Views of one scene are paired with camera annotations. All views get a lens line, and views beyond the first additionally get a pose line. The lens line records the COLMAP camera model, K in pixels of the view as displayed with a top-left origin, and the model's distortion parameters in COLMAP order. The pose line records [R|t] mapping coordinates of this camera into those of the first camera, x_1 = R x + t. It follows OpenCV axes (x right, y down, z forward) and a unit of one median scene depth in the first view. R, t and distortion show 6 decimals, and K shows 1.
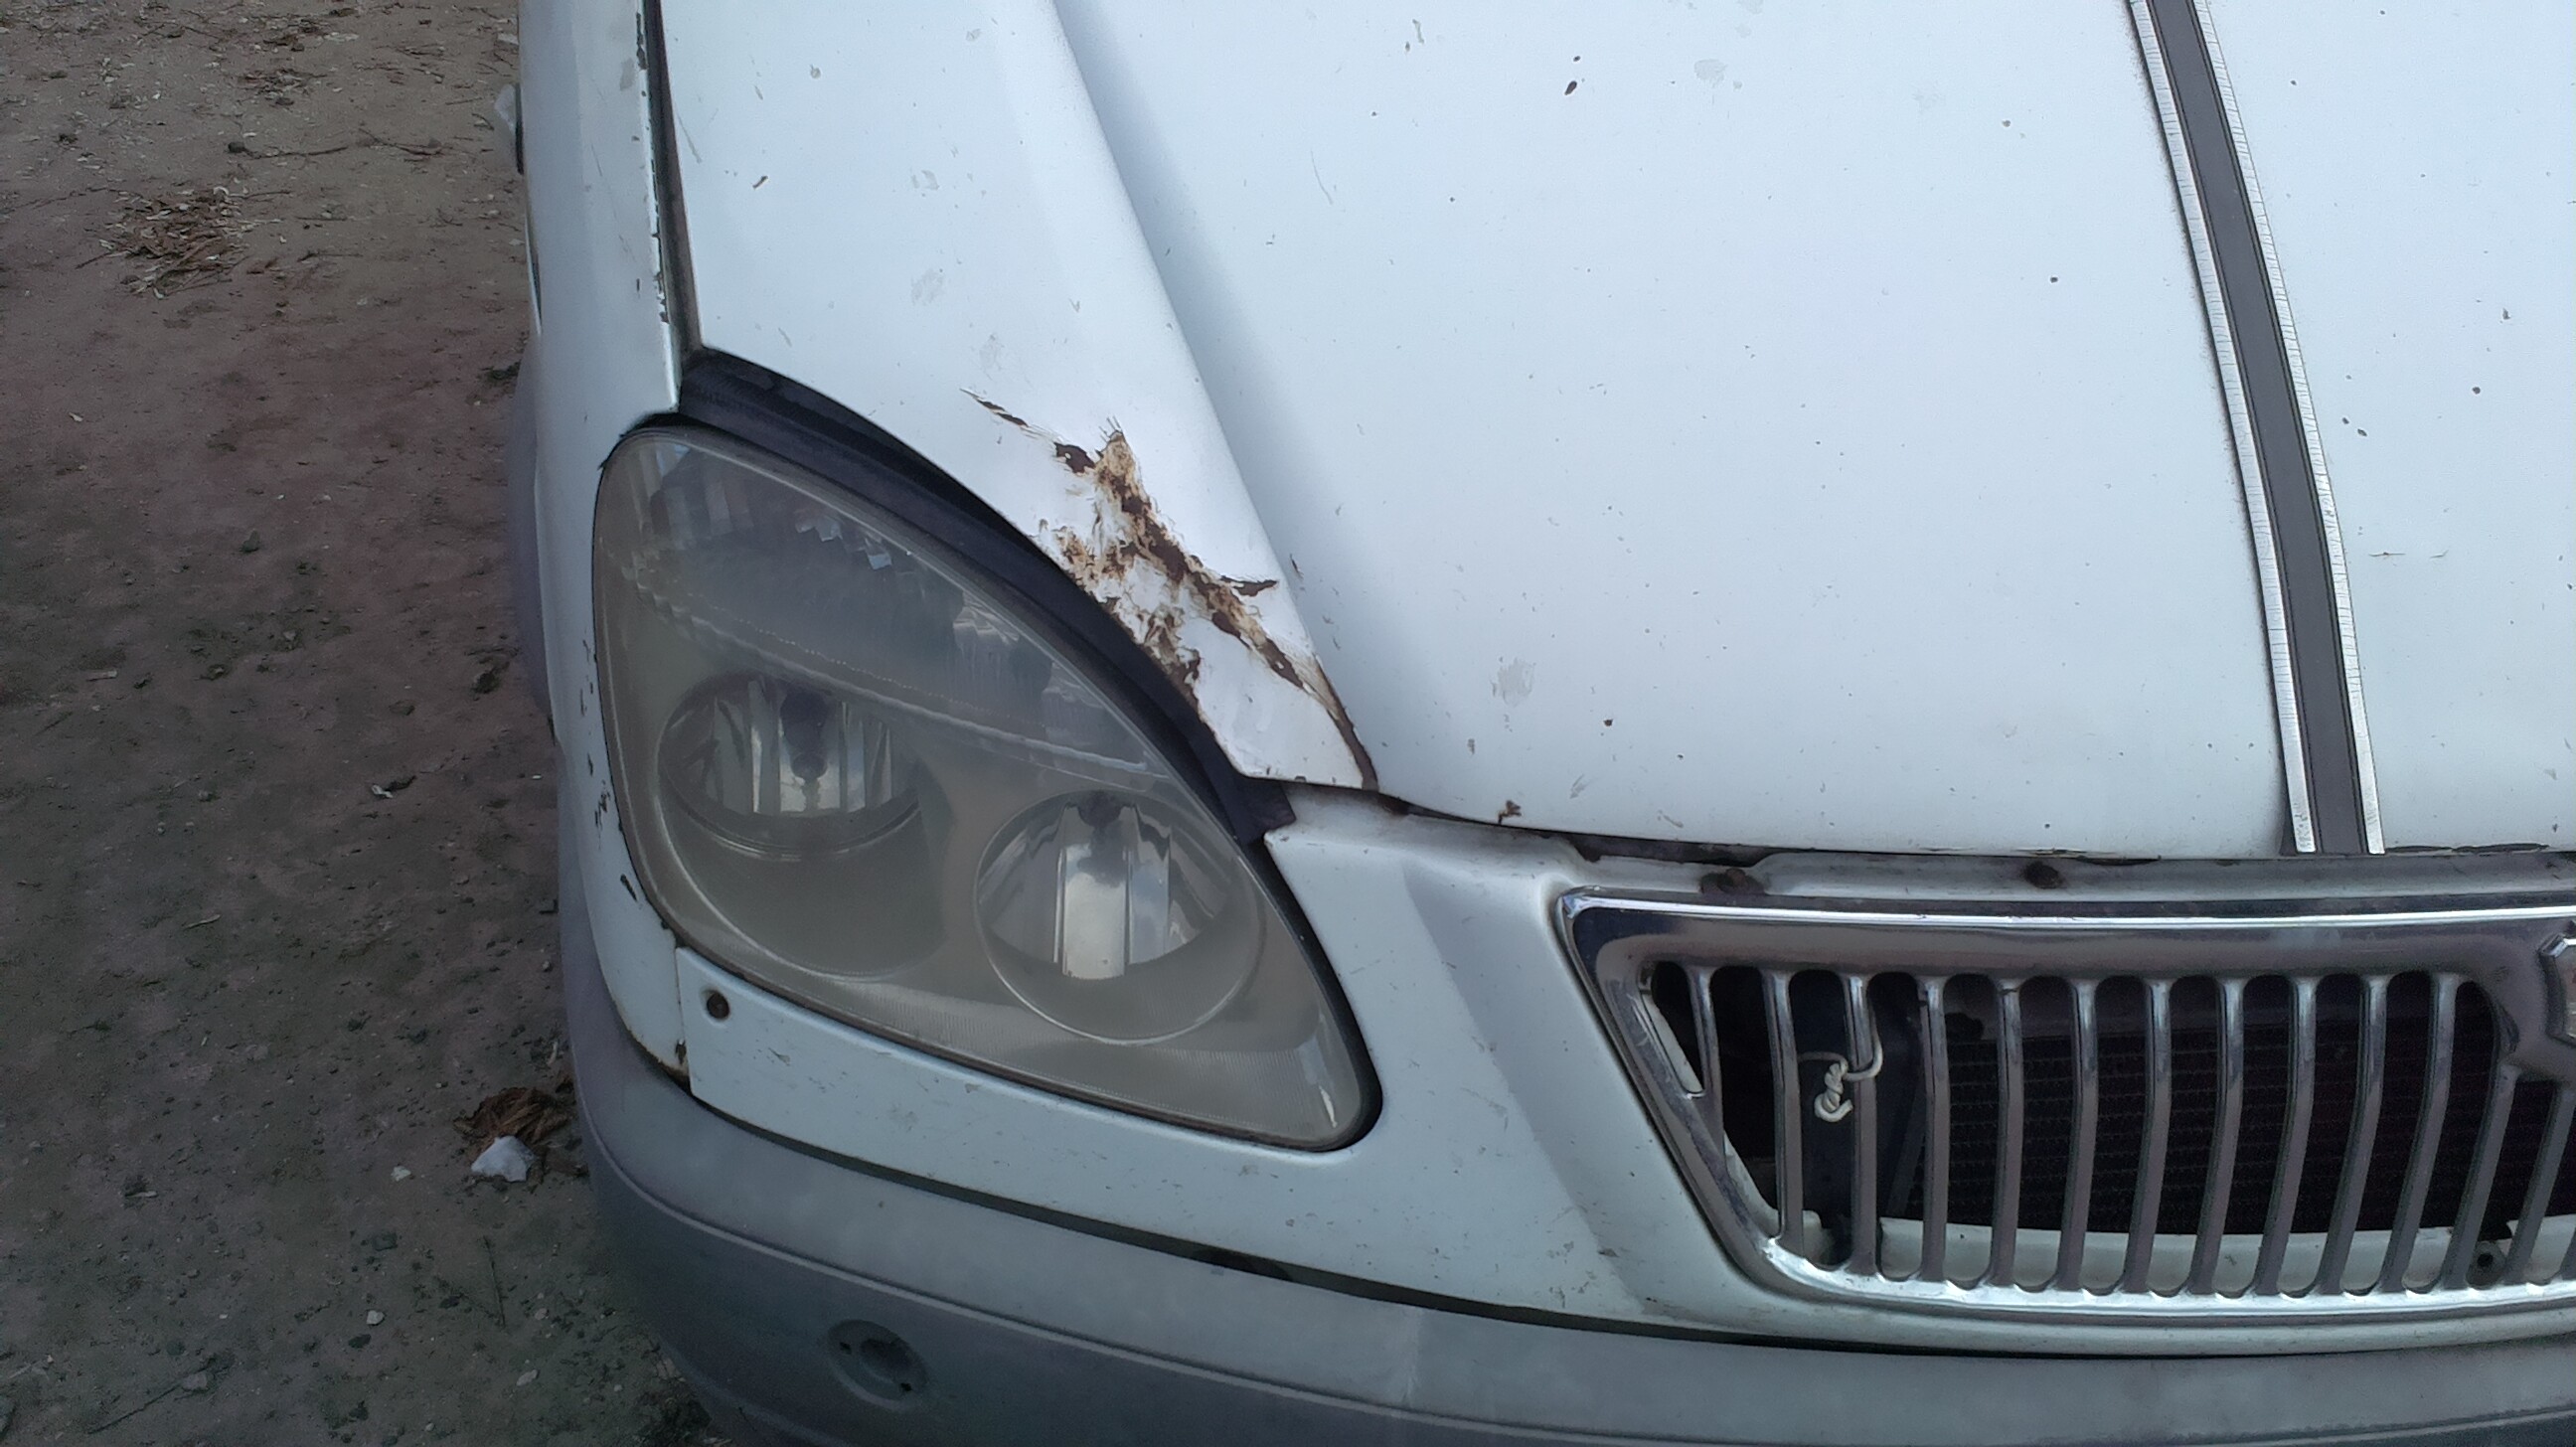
lens RADIAL K [[2017.0, 0, 1242.8], [0, 2017.0, 718.9], [0, 0, 1]] dist [0.079882, -0.154772]
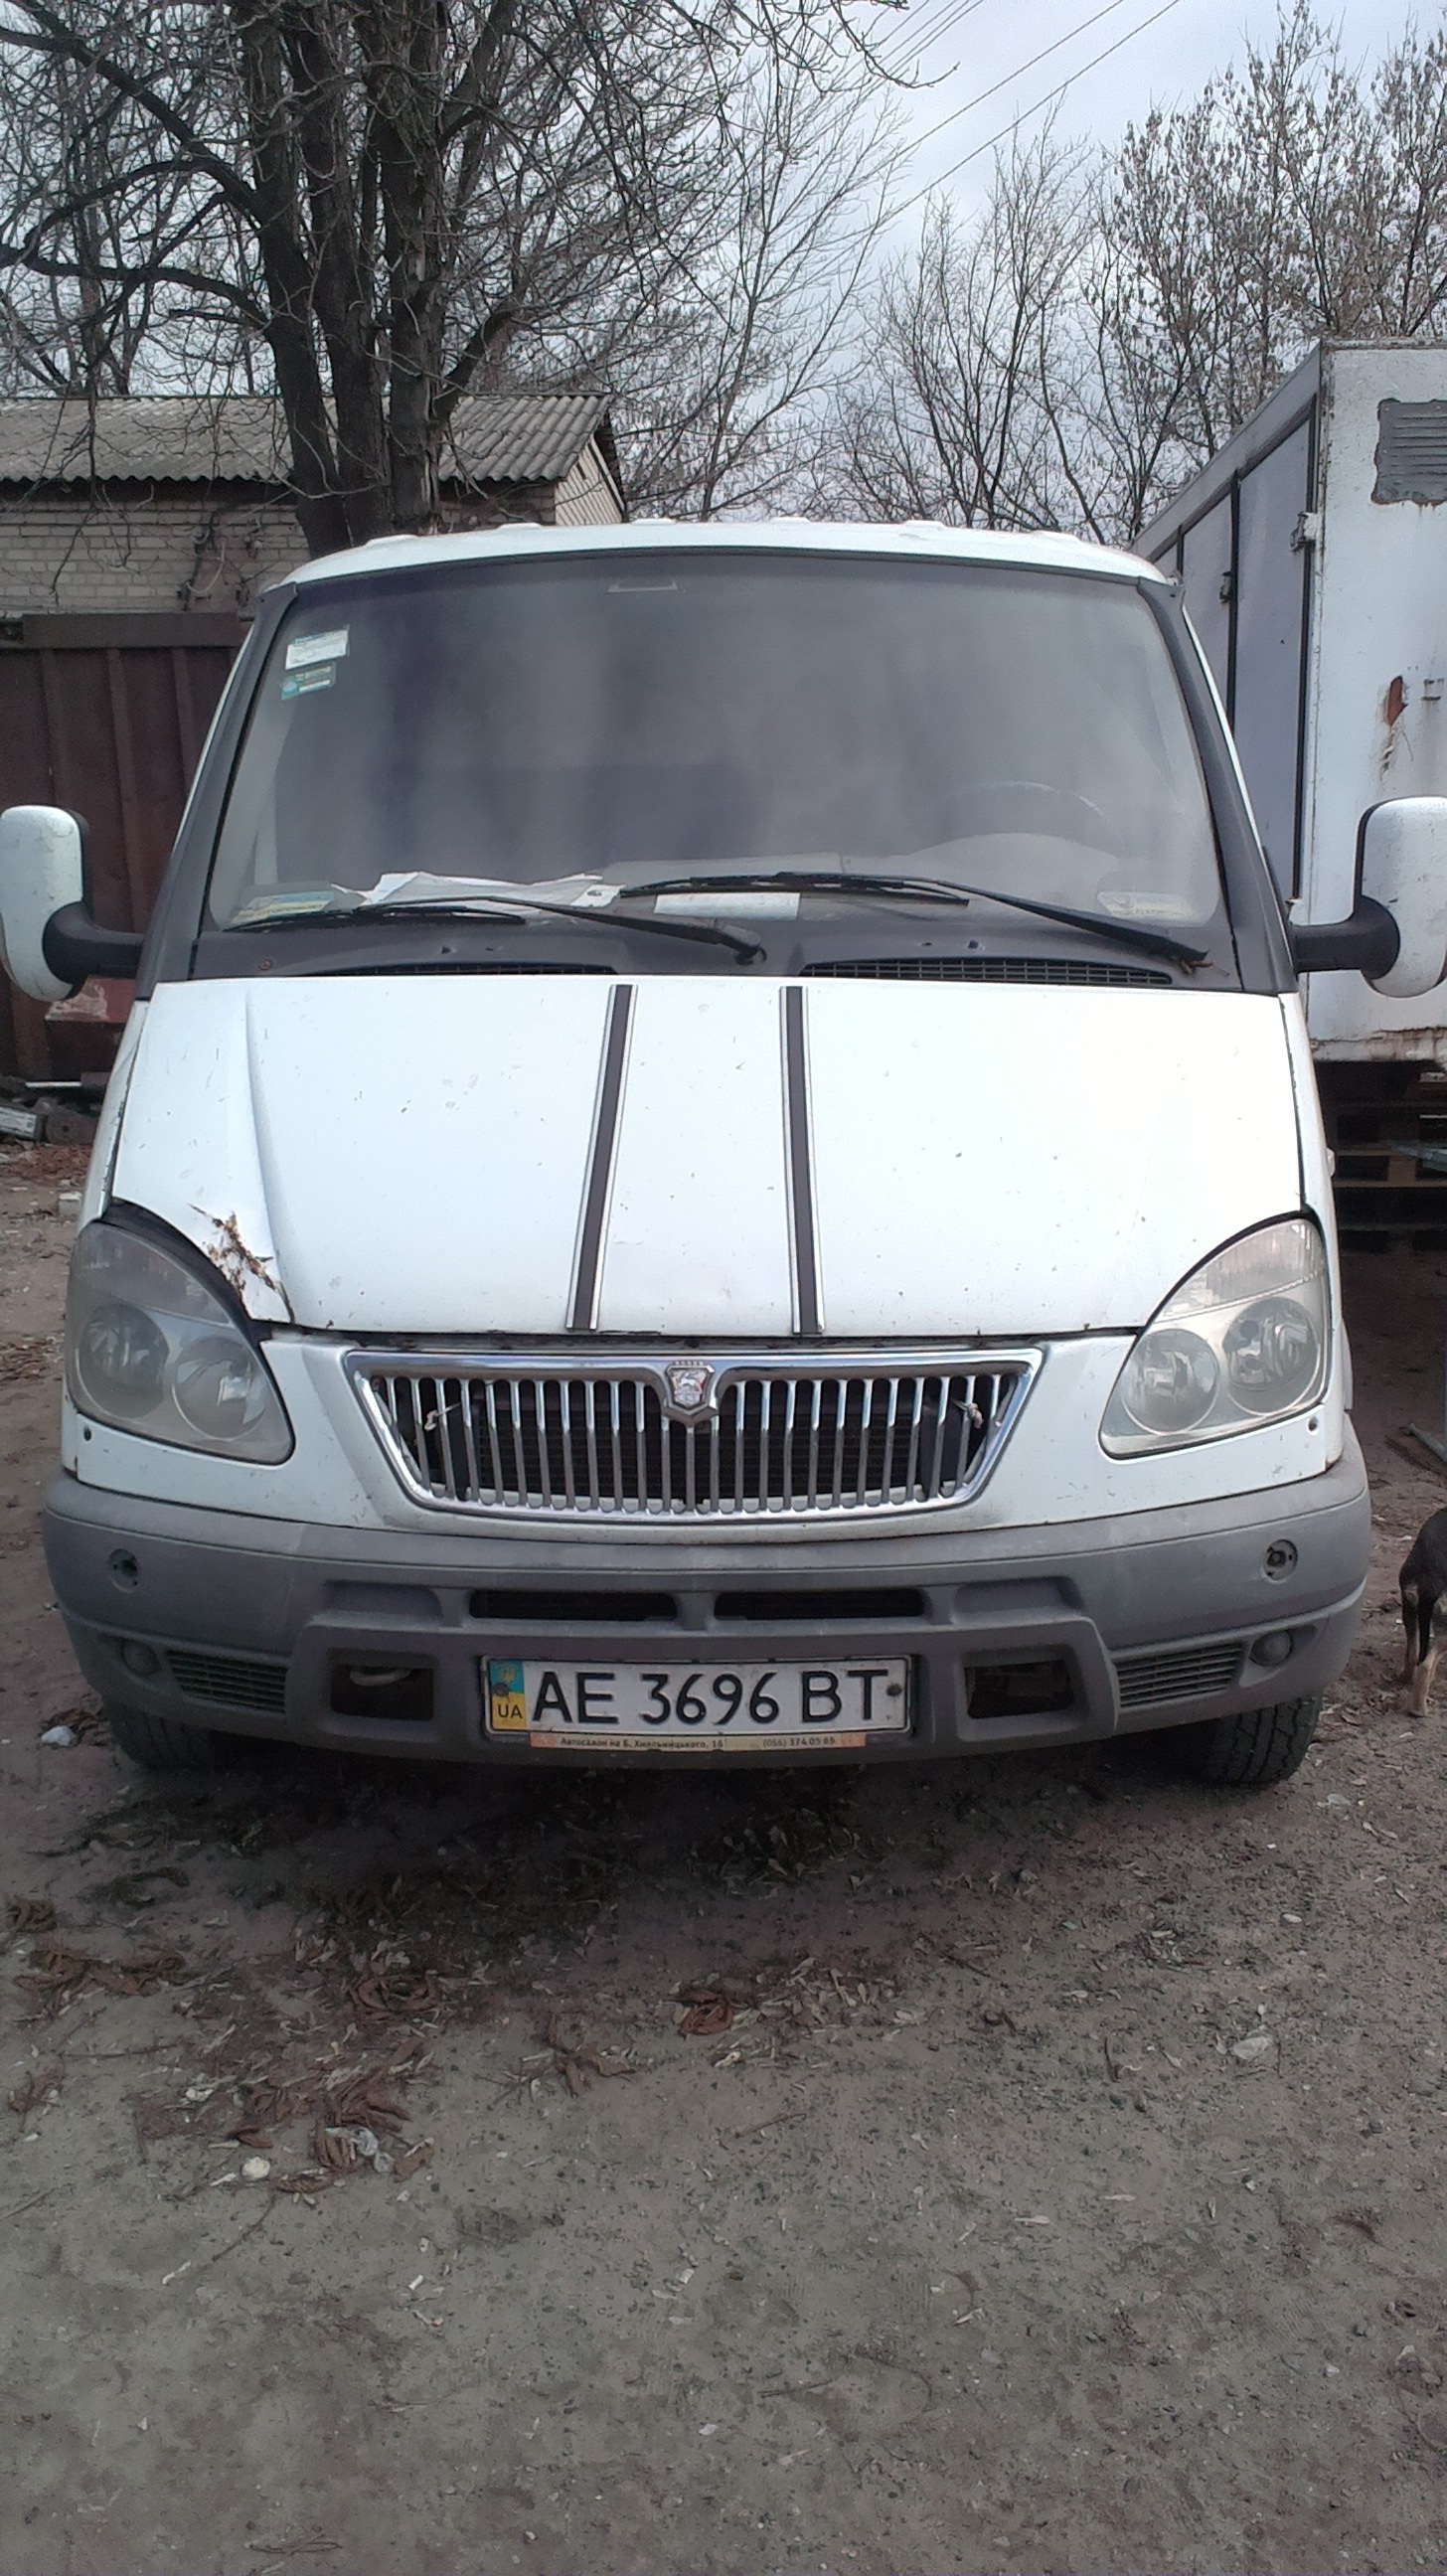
lens RADIAL K [[2017.0, 0, 723.5], [0, 2017.0, 1288.0], [0, 0, 1]] dist [0.079882, -0.154772]
pose [[0.987049, 0.000943, -0.160413, 1.130505], [-0.056256, 0.938510, -0.340639, 0.935448], [0.150228, 0.345252, 0.926409, -1.615532]]
